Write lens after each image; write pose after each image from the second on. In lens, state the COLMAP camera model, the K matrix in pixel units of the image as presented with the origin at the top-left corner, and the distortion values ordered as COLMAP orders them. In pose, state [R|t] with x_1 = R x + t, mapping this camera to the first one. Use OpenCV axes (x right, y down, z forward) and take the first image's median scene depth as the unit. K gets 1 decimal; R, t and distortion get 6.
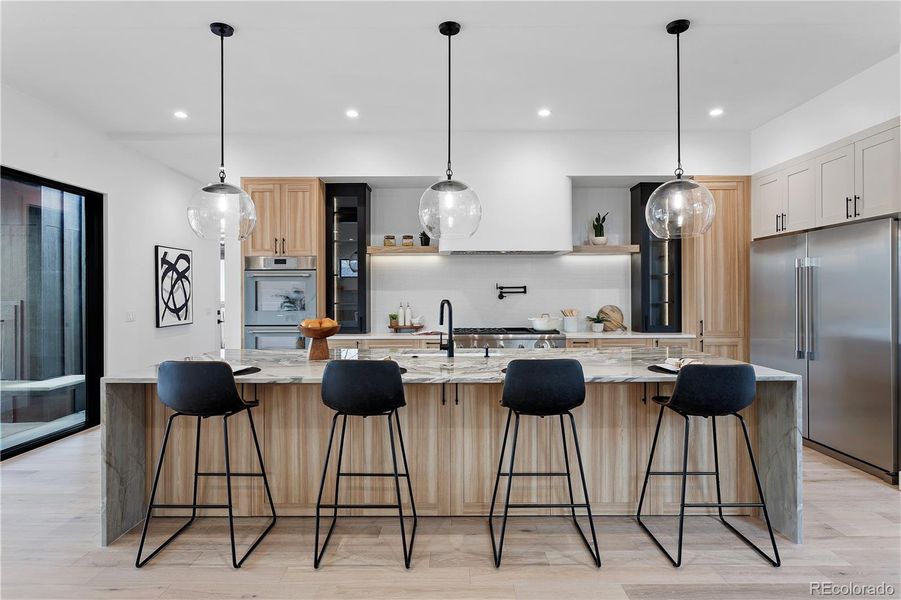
lens RADIAL K [[503.9, 0, 453.5], [0, 503.9, 292.1], [0, 0, 1]] dist [-0.002057, 0.000927]
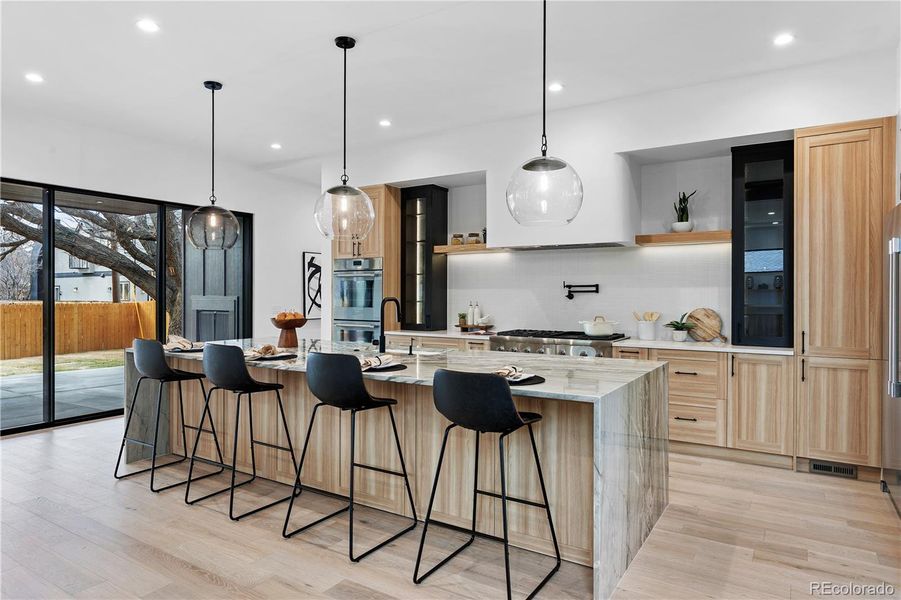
lens RADIAL K [[550.1, 0, 455.6], [0, 550.1, 293.0], [0, 0, 1]] dist [0.001247, 0.001032]
pose [[0.848430, 0.004810, -0.529285, 0.478251], [-0.004078, 0.999988, 0.002551, 0.001638], [0.529291, -0.000007, 0.848440, 0.078607]]
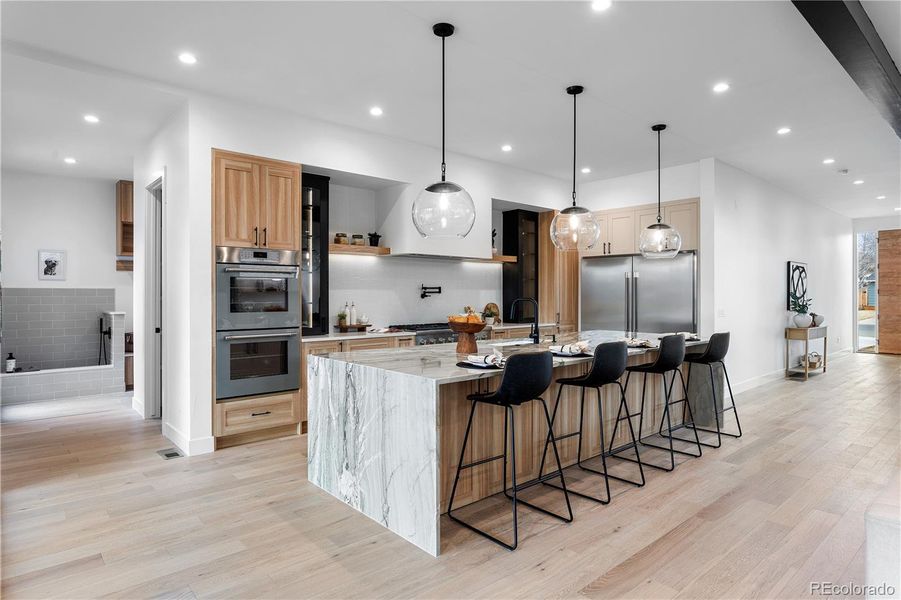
lens RADIAL K [[503.9, 0, 453.5], [0, 503.9, 292.1], [0, 0, 1]] dist [-0.002057, 0.000927]
pose [[0.747758, 0.005624, 0.663948, -0.654859], [-0.004662, 0.999984, -0.003219, 0.004105], [-0.663955, -0.000688, 0.747772, 0.134634]]
